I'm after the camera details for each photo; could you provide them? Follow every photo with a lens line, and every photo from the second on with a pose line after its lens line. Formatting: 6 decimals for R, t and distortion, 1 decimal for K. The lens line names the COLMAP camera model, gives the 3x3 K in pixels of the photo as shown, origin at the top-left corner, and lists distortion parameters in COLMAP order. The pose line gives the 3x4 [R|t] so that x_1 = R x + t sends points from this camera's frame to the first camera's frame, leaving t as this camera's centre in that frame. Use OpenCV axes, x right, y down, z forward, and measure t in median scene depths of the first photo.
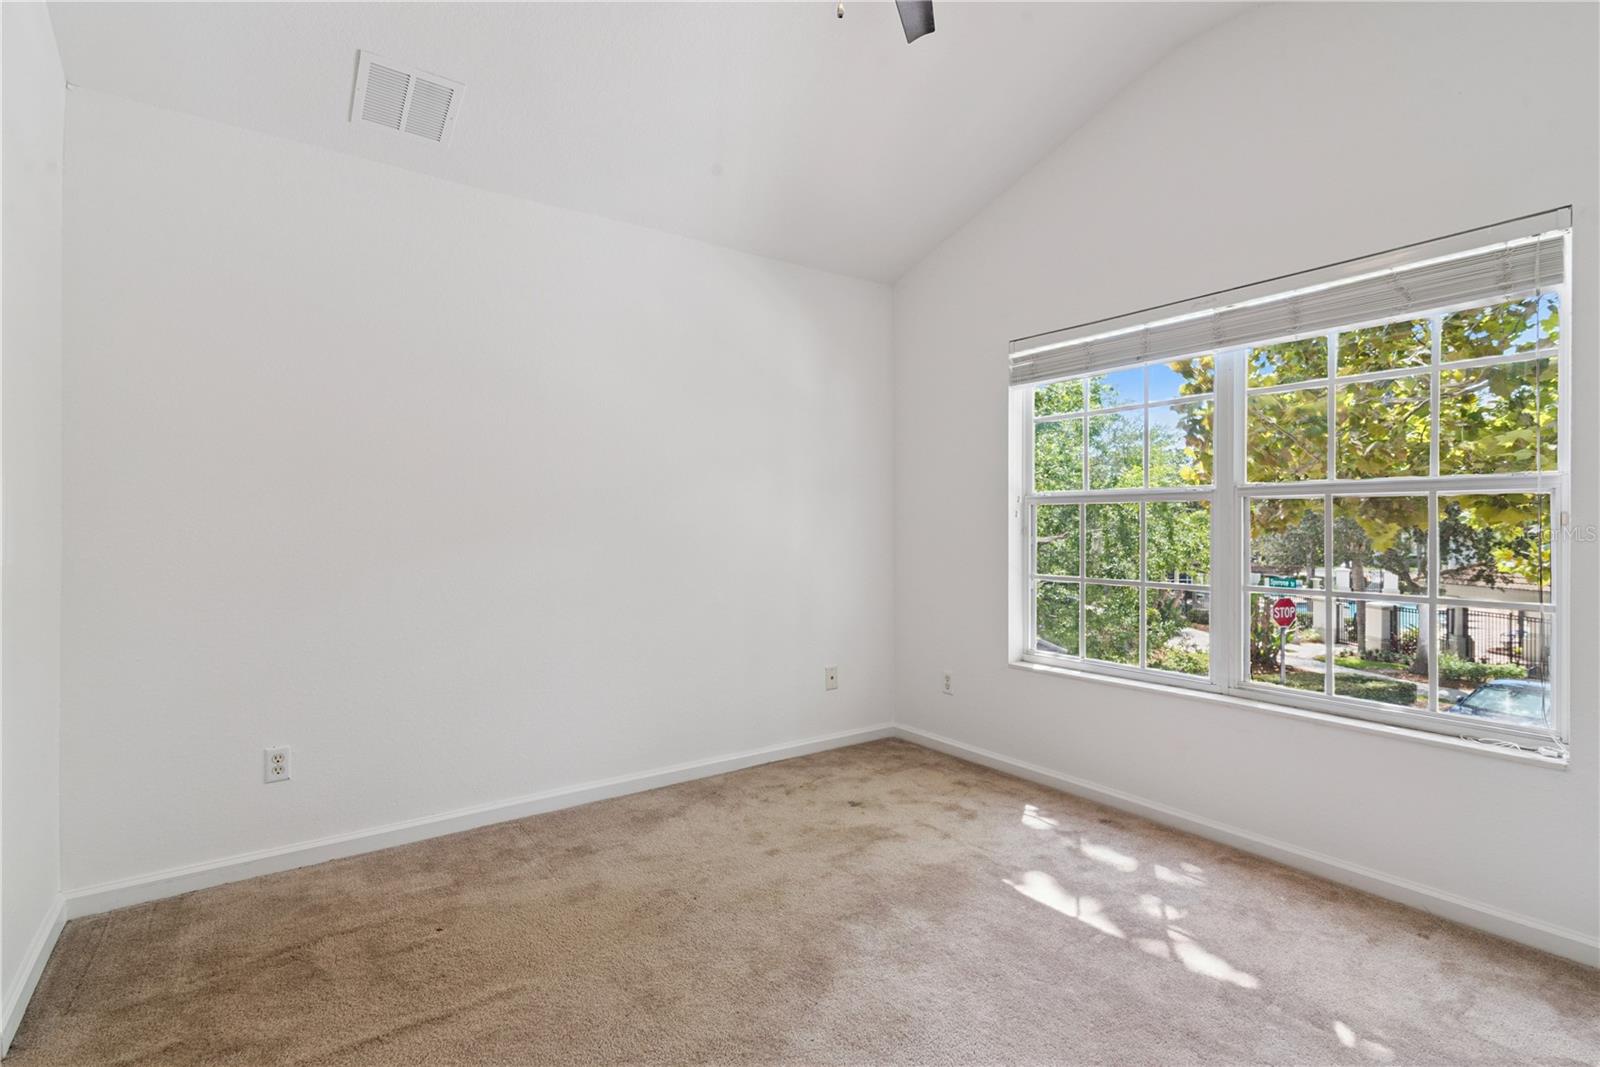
lens RADIAL K [[761.8, 0, 801.3], [0, 761.8, 525.5], [0, 0, 1]] dist [0.006599, -0.000805]
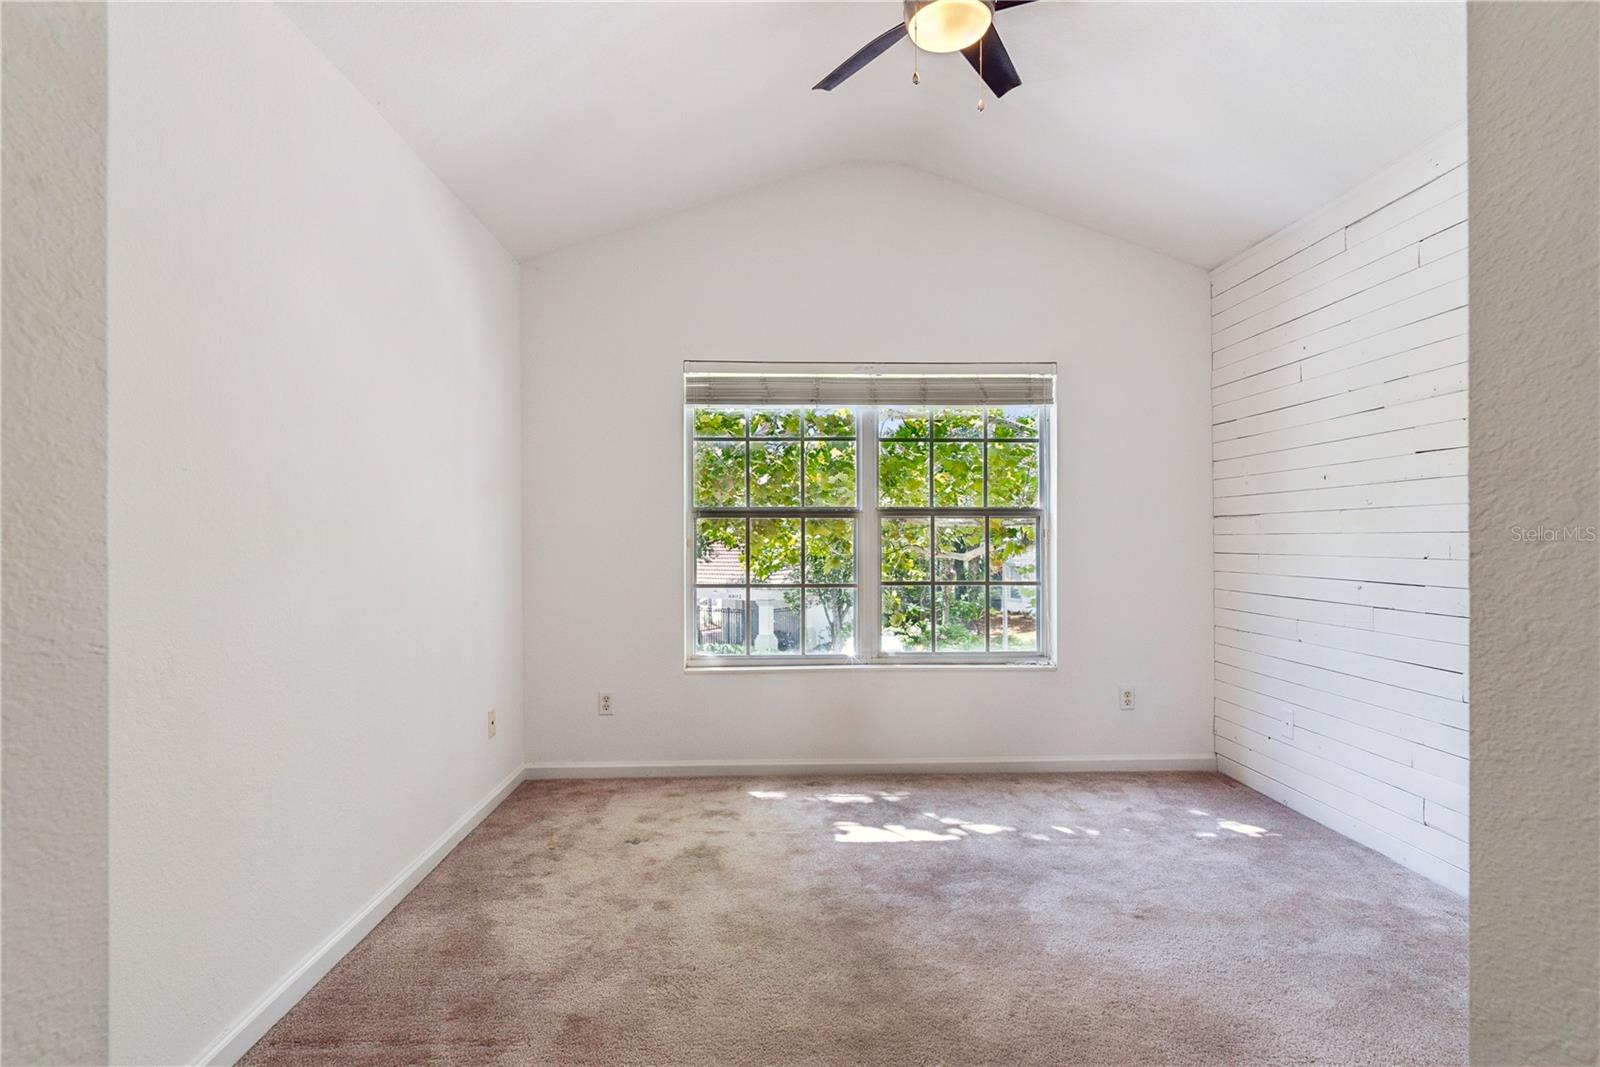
lens RADIAL K [[808.6, 0, 795.3], [0, 808.6, 540.1], [0, 0, 1]] dist [0.021092, 0.001007]
pose [[0.548711, -0.000952, 0.836012, -0.626254], [0.002791, 0.999996, -0.000693, 0.004964], [-0.836008, 0.002714, 0.548711, 0.296774]]
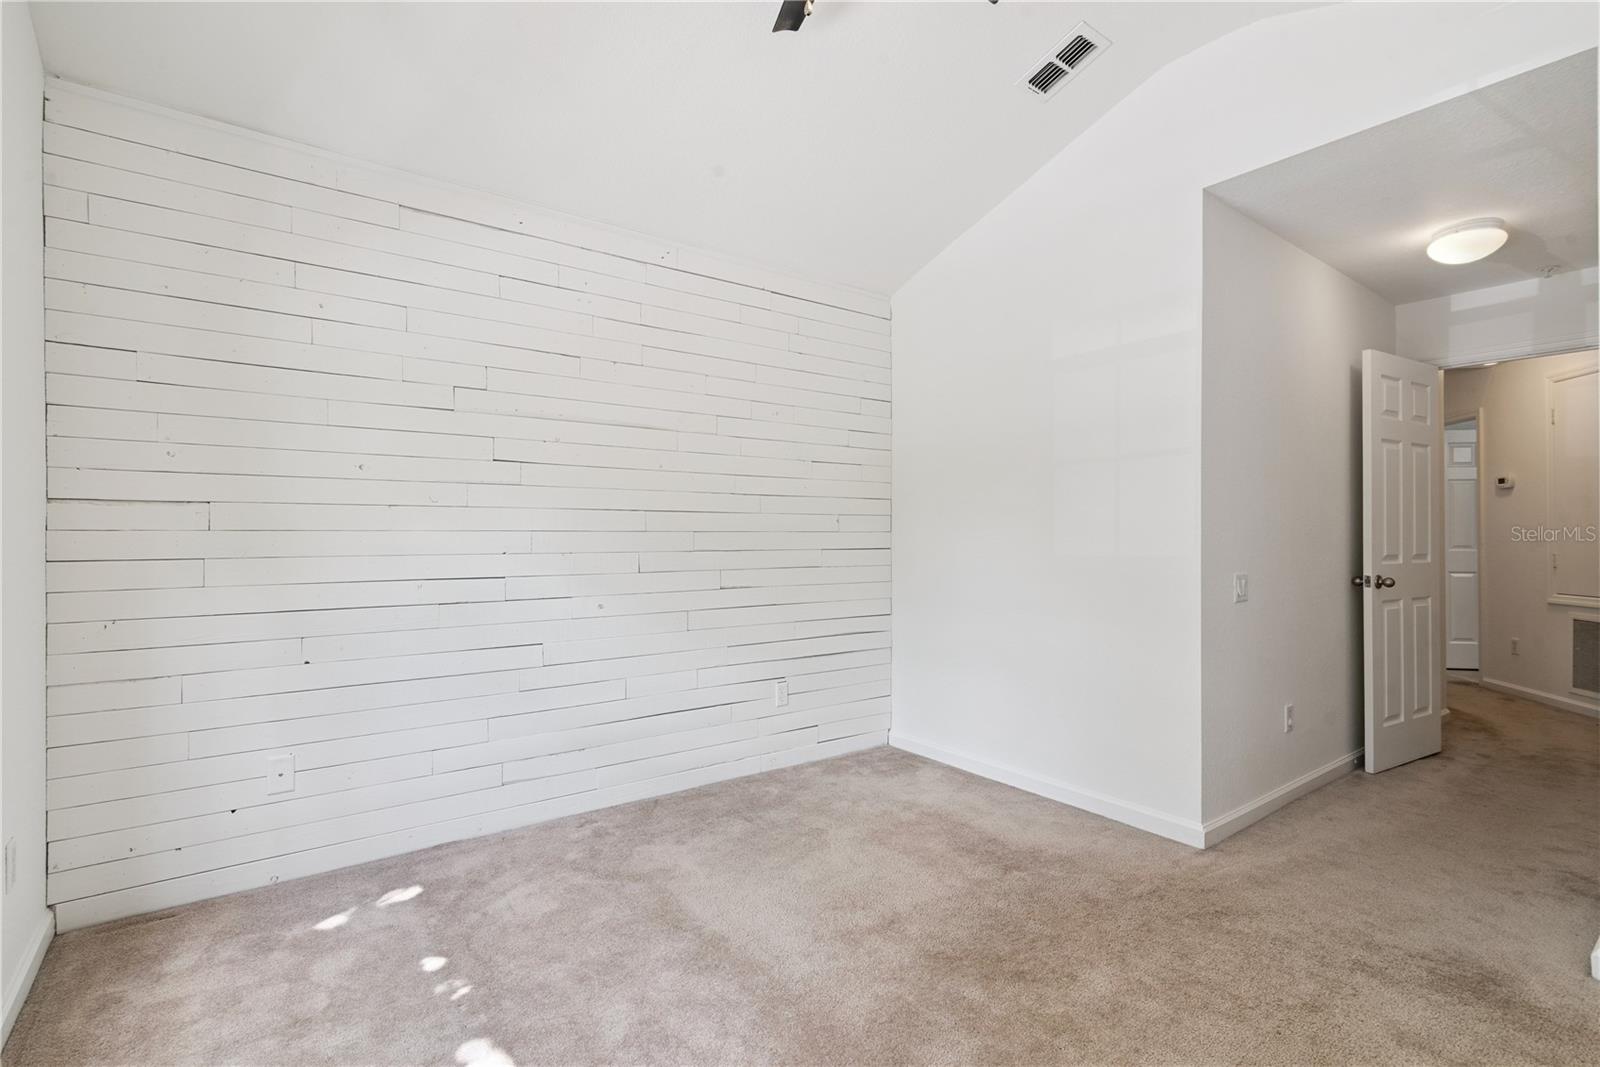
lens RADIAL K [[761.8, 0, 805.3], [0, 761.8, 529.0], [0, 0, 1]] dist [0.006599, -0.000805]
pose [[-0.999784, -0.002144, -0.020676, 0.109538], [-0.002177, 0.999996, 0.001581, -0.006337], [0.020673, 0.001625, -0.999785, 1.142521]]
